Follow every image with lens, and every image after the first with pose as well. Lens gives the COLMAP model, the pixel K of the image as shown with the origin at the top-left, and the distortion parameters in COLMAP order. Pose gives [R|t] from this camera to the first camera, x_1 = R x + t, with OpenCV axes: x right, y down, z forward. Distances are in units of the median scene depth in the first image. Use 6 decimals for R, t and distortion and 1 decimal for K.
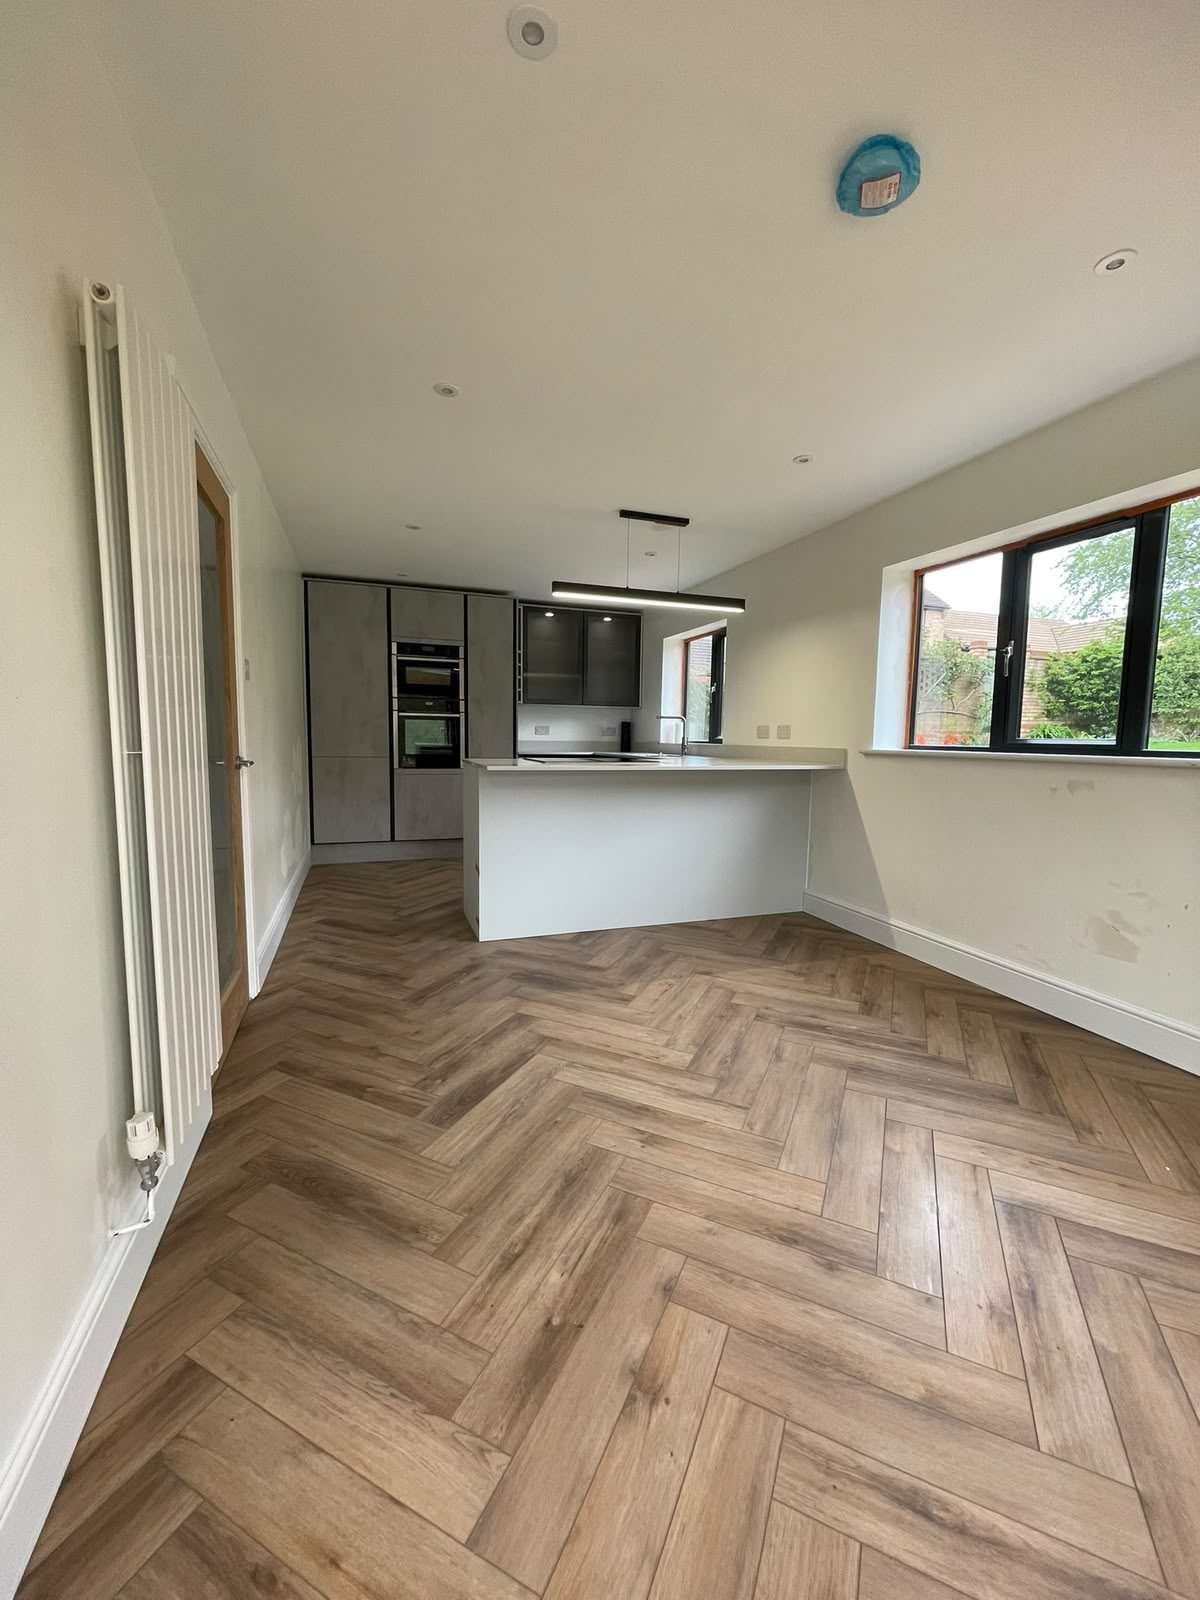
lens RADIAL K [[644.8, 0, 600.0], [0, 644.8, 800.0], [0, 0, 1]] dist [-0.000687, -0.000008]
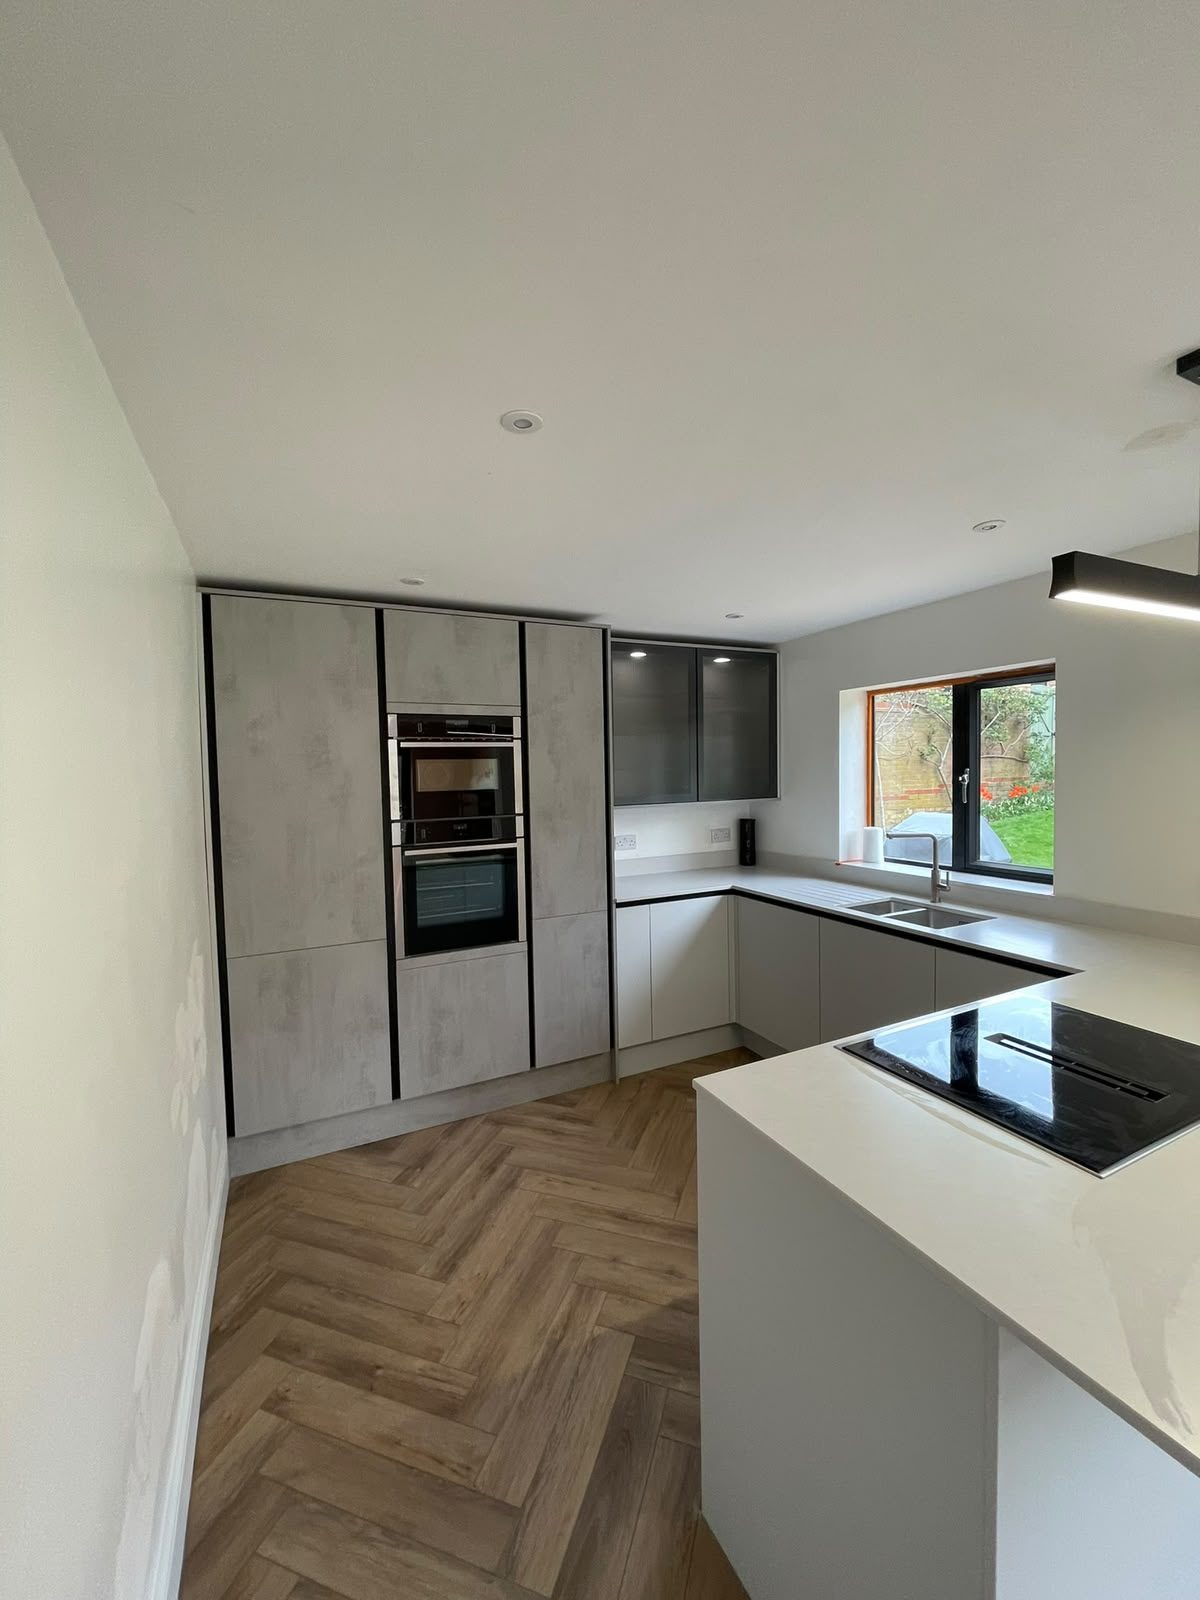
lens RADIAL K [[644.8, 0, 600.0], [0, 644.8, 800.0], [0, 0, 1]] dist [-0.000687, -0.000008]
pose [[0.995429, -0.040064, 0.086695, -0.192607], [0.045153, 0.997321, -0.057551, -0.133271], [-0.084157, 0.061202, 0.994571, 0.459829]]
